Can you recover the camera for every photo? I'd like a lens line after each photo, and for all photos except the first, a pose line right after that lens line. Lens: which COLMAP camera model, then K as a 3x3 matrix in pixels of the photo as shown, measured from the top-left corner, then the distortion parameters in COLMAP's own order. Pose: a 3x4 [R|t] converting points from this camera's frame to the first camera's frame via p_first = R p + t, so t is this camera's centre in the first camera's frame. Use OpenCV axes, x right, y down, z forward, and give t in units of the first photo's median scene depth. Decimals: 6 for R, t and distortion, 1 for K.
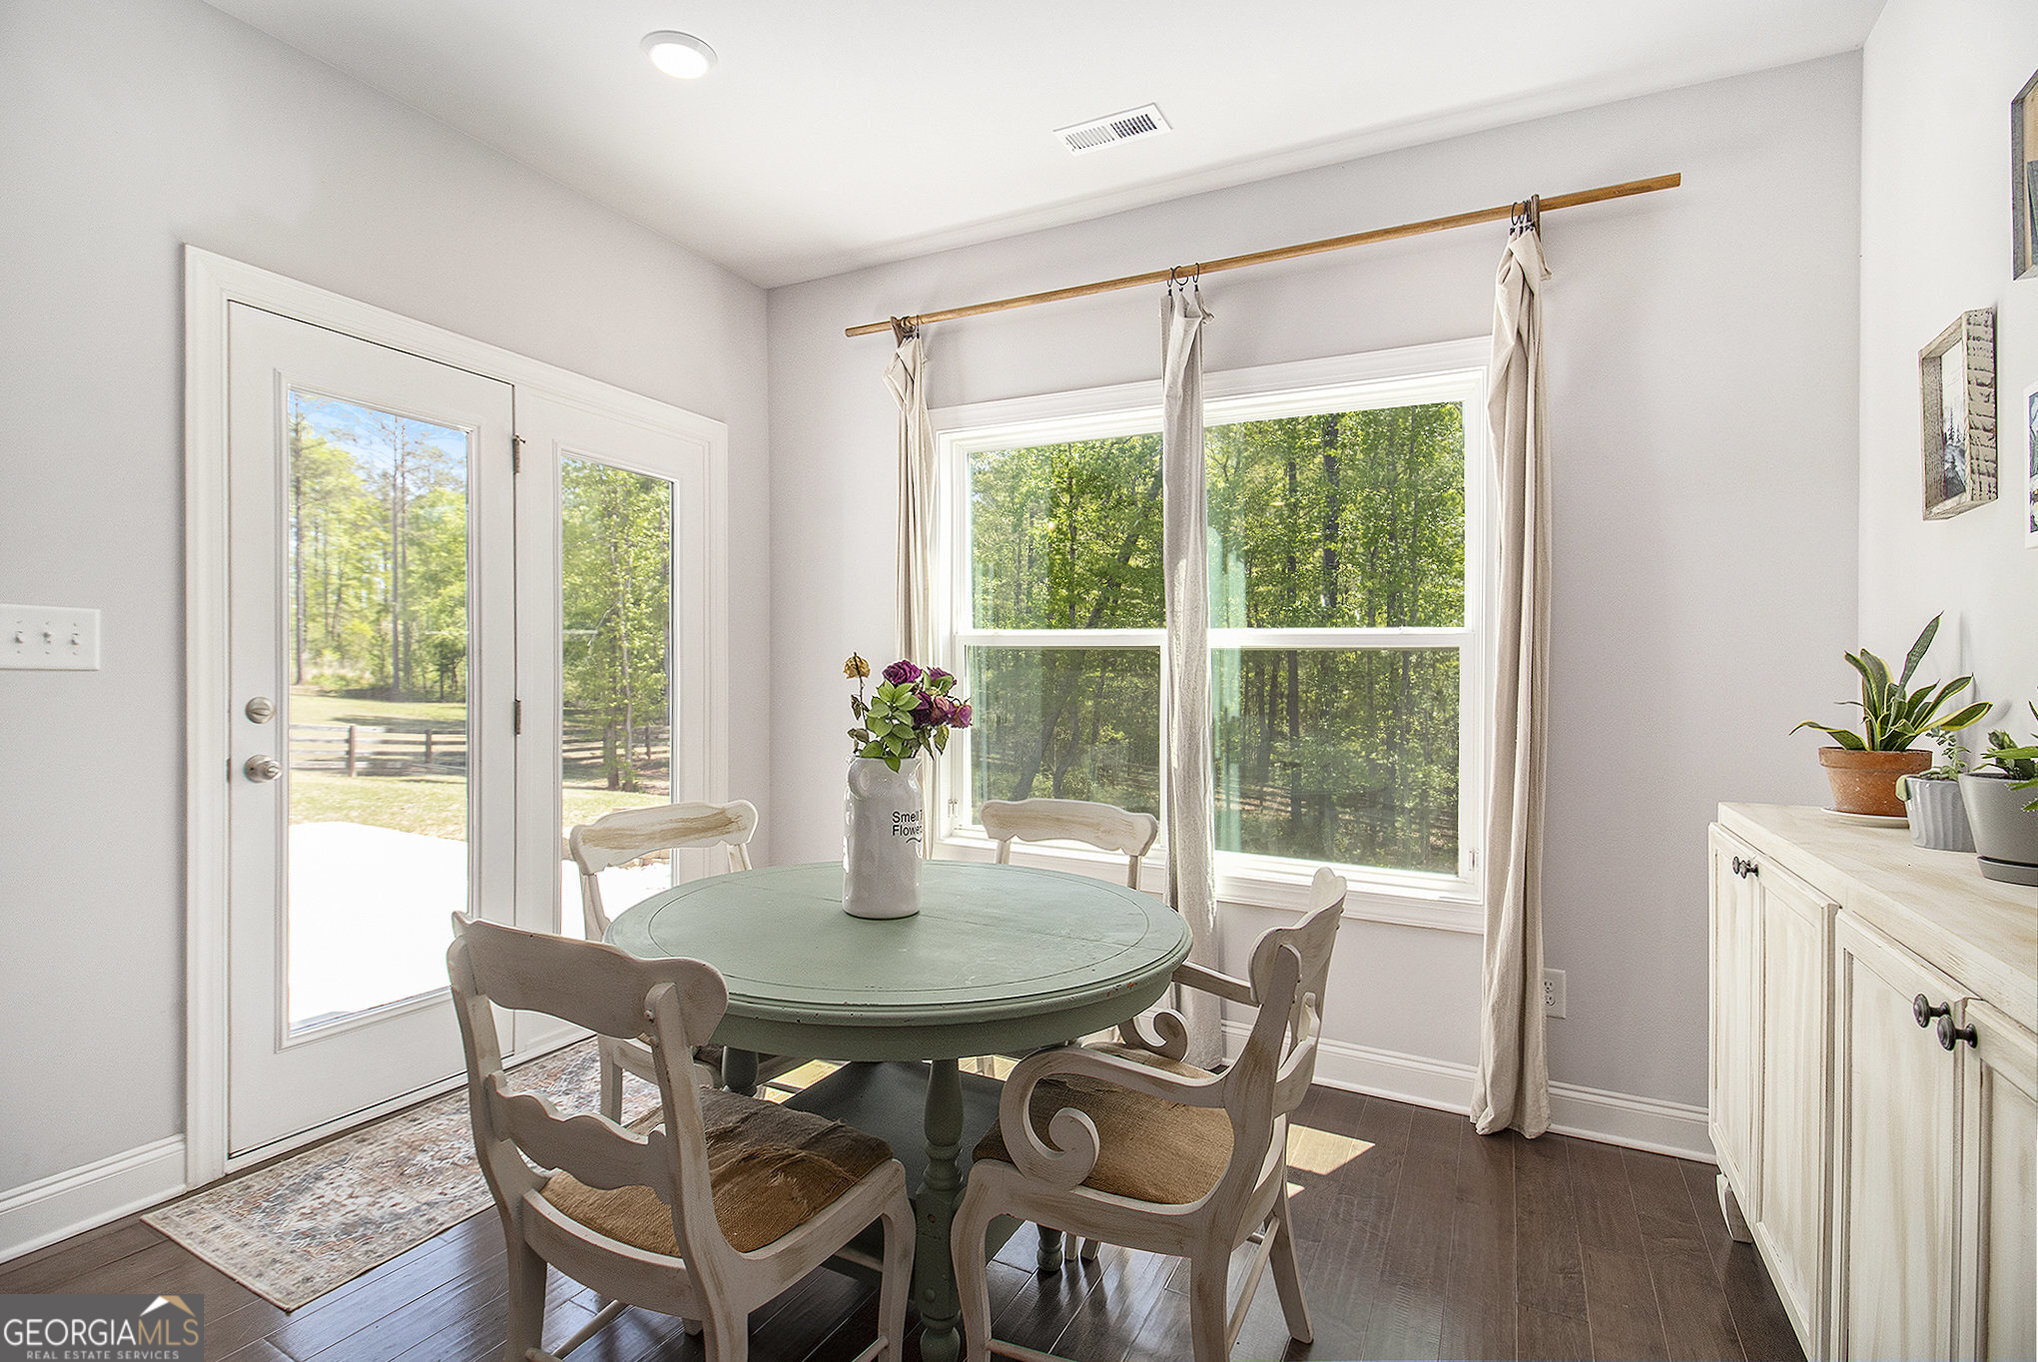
lens RADIAL K [[968.7, 0, 1000.9], [0, 968.7, 679.3], [0, 0, 1]] dist [-0.006270, -0.001993]
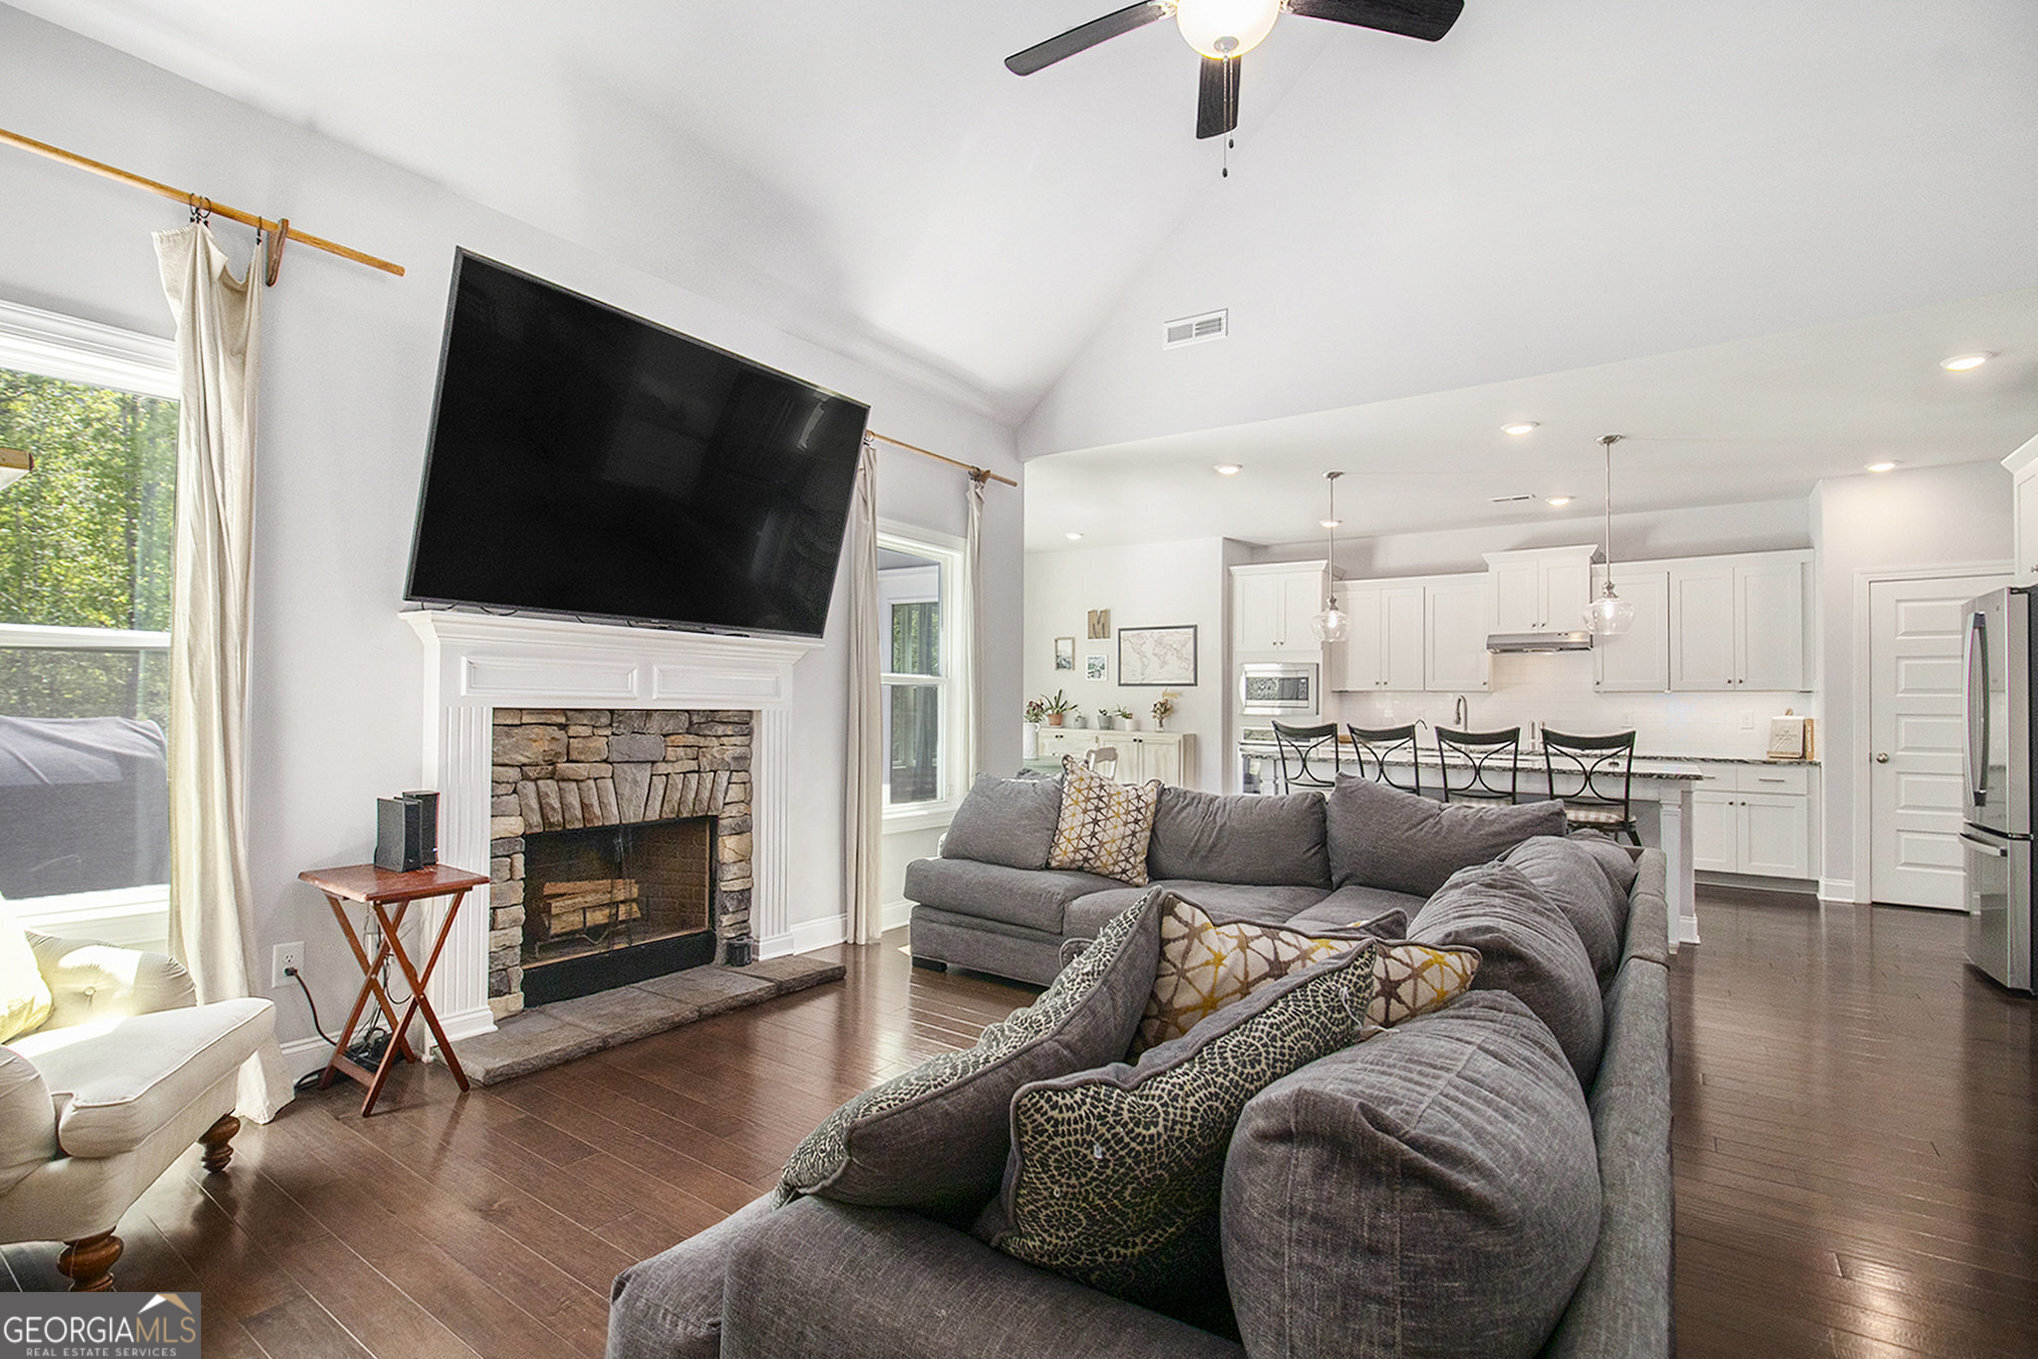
lens RADIAL K [[968.7, 0, 1053.9], [0, 968.7, 688.4], [0, 0, 1]] dist [-0.006270, -0.001993]
pose [[0.113963, -0.000590, 0.993485, -1.862639], [-0.010855, 0.999939, 0.001839, -0.033885], [-0.993426, -0.010994, 0.113950, 0.171457]]
